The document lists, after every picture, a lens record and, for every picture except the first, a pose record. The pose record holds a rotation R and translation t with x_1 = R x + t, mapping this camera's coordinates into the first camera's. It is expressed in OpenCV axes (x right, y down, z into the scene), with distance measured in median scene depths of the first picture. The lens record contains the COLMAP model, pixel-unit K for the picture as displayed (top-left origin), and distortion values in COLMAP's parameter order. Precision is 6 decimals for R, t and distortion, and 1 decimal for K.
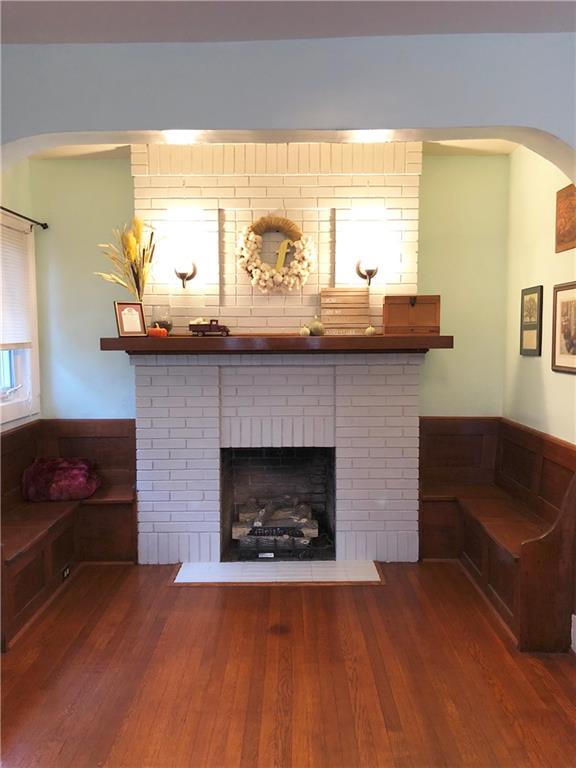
lens RADIAL K [[629.3, 0, 294.1], [0, 629.3, 364.7], [0, 0, 1]] dist [0.018641, -0.029299]
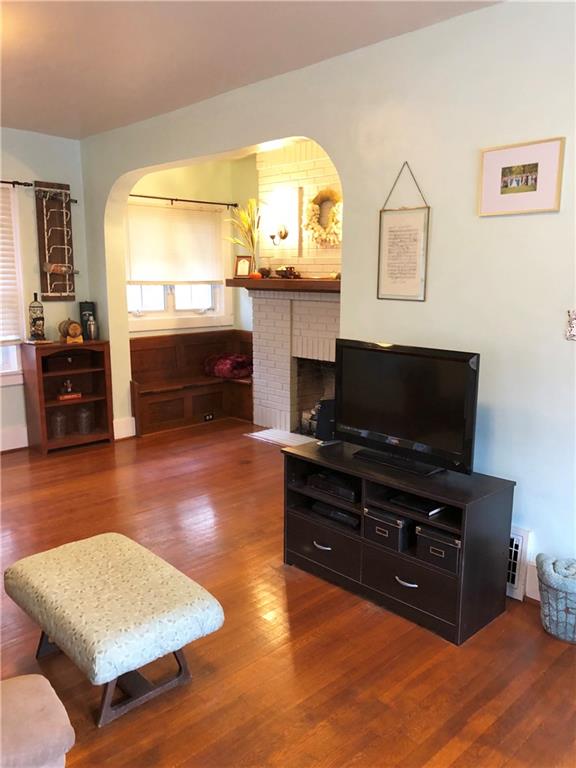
lens RADIAL K [[629.3, 0, 288.7], [0, 629.3, 384.7], [0, 0, 1]] dist [0.018641, -0.029299]
pose [[0.689633, 0.135044, -0.711456, 0.932975], [-0.044826, 0.988535, 0.144187, -0.012881], [0.722771, -0.067544, 0.687779, -0.015217]]
